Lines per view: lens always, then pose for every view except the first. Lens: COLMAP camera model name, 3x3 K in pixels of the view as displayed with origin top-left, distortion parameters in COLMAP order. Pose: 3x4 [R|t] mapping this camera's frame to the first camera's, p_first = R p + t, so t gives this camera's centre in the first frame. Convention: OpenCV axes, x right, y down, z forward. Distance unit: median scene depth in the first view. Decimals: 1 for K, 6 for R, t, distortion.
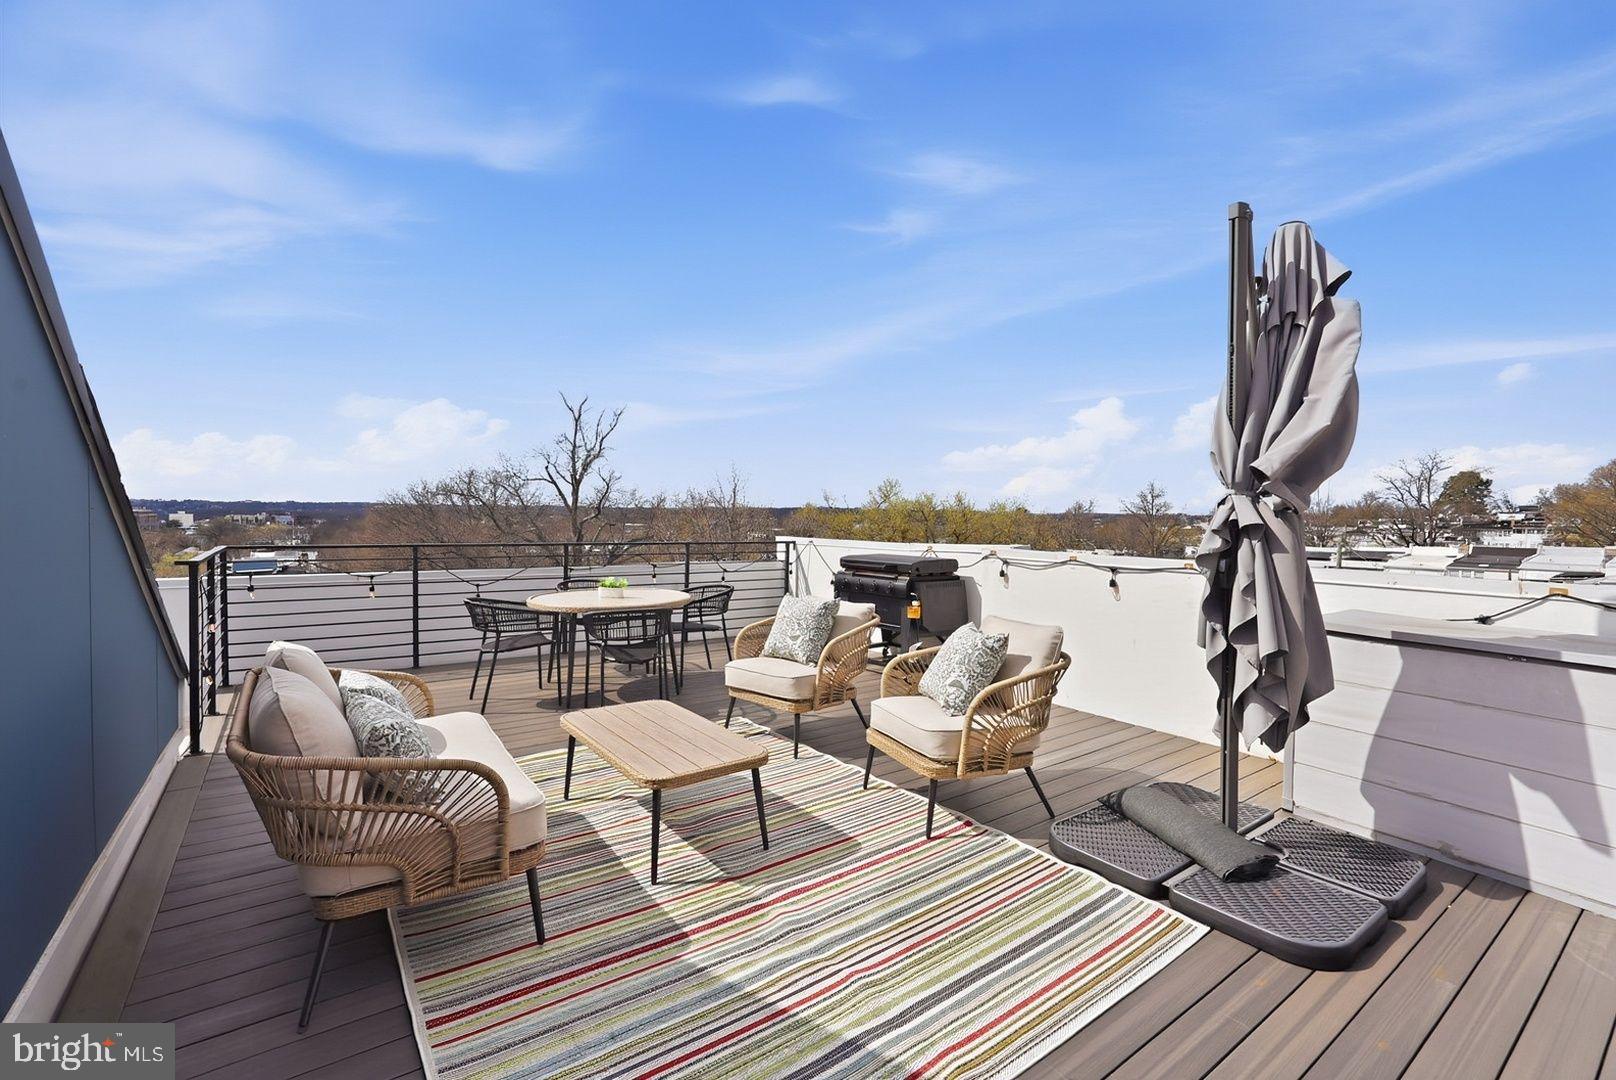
lens RADIAL K [[731.5, 0, 804.7], [0, 731.5, 529.9], [0, 0, 1]] dist [0.000070, 0.000468]
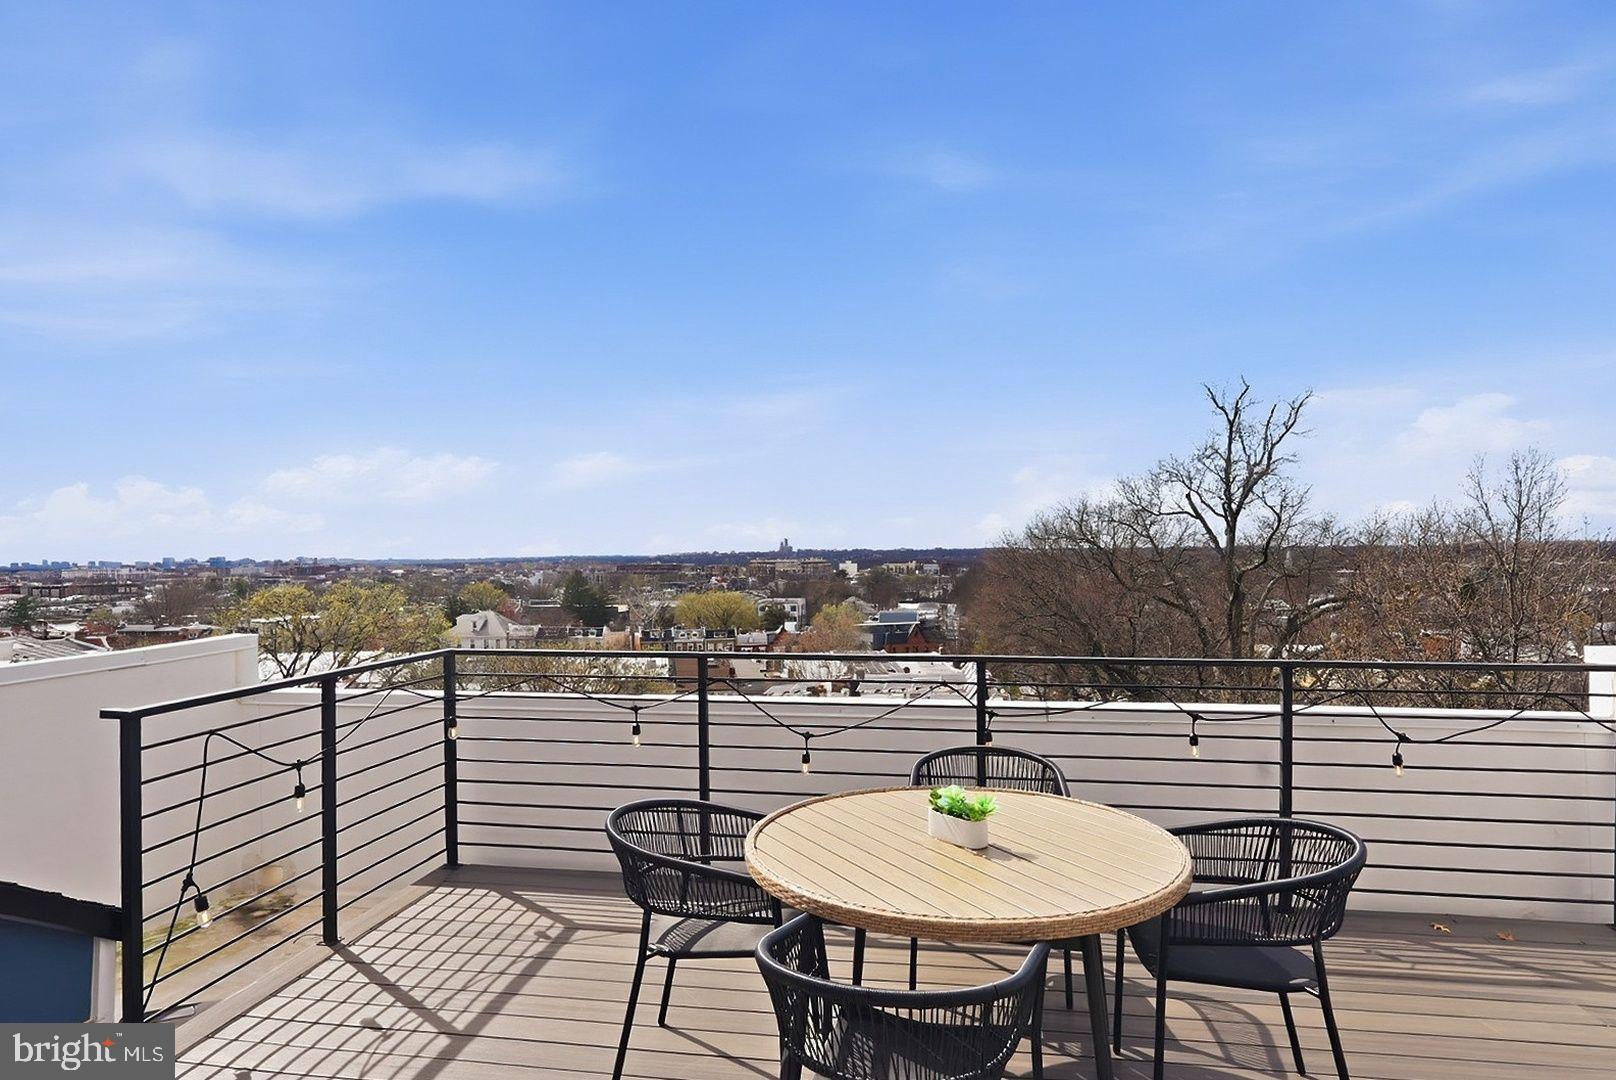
lens RADIAL K [[924.7, 0, 808.0], [0, 924.7, 540.0], [0, 0, 1]] dist [0.001835, 0.001041]
pose [[0.718958, -0.030065, -0.694403, 0.001304], [0.002669, 0.999176, -0.040497, -0.006911], [0.695049, 0.027262, 0.718446, 0.106242]]
